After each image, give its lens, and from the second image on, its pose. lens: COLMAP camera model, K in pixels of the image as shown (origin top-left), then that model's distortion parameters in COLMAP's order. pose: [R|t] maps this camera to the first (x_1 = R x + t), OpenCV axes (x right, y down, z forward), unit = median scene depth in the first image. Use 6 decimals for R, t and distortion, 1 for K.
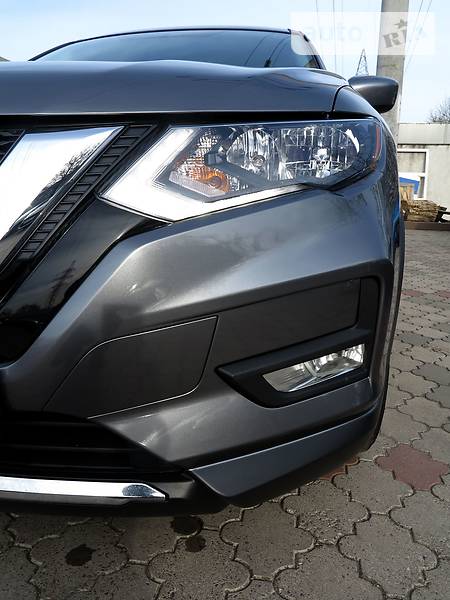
lens RADIAL K [[497.3, 0, 227.2], [0, 497.3, 295.8], [0, 0, 1]] dist [-0.035150, 0.006234]
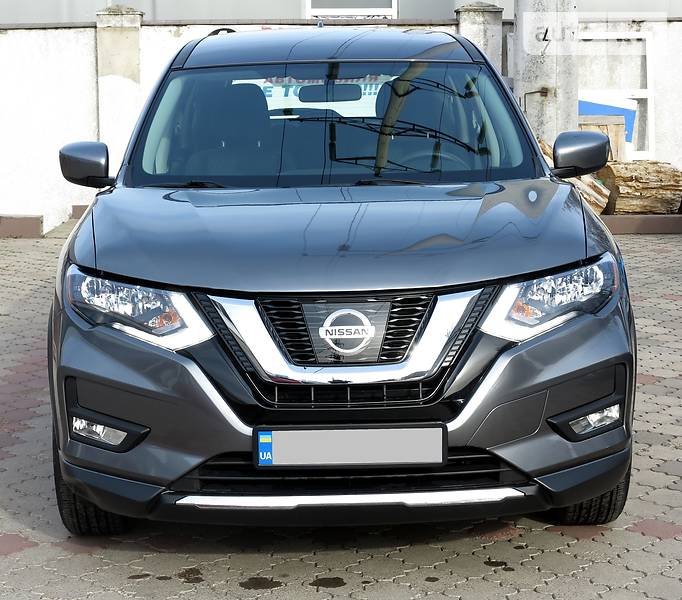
lens RADIAL K [[1736.2, 0, 343.3], [0, 1736.2, 302.0], [0, 0, 1]] dist [-0.056948, 0.000000]
pose [[0.979813, -0.059849, 0.190747, -1.674722], [0.074320, 0.994801, -0.069628, 0.092047], [-0.185588, 0.082399, 0.979167, -4.424537]]
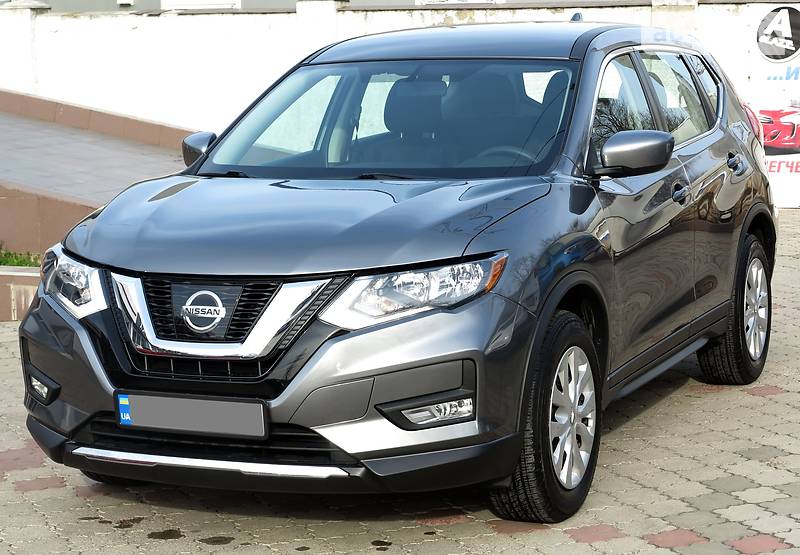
lens RADIAL K [[1959.4, 0, 397.7], [0, 1959.4, 275.6], [0, 0, 1]] dist [-0.178502, 0.000000]
pose [[0.969986, -0.004891, -0.243113, 1.641883], [-0.018424, 0.995445, -0.093538, 0.302878], [0.242464, 0.095209, 0.965477, -5.462567]]
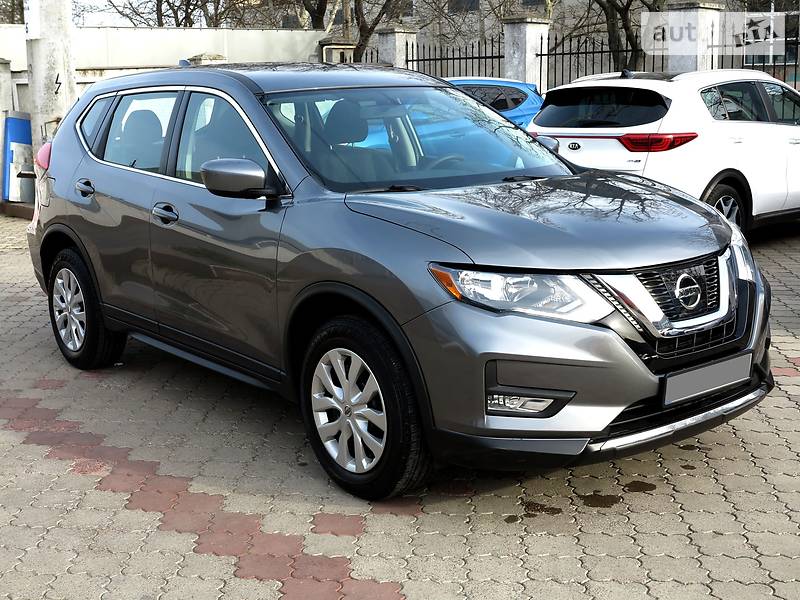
lens RADIAL K [[1107.9, 0, 400.4], [0, 1107.9, 299.0], [0, 0, 1]] dist [-0.118132, 0.000000]
pose [[0.663217, -0.177777, 0.727007, -4.602664], [0.197157, 0.978569, 0.059435, -0.648340], [-0.721992, 0.103916, 0.684053, -1.302463]]
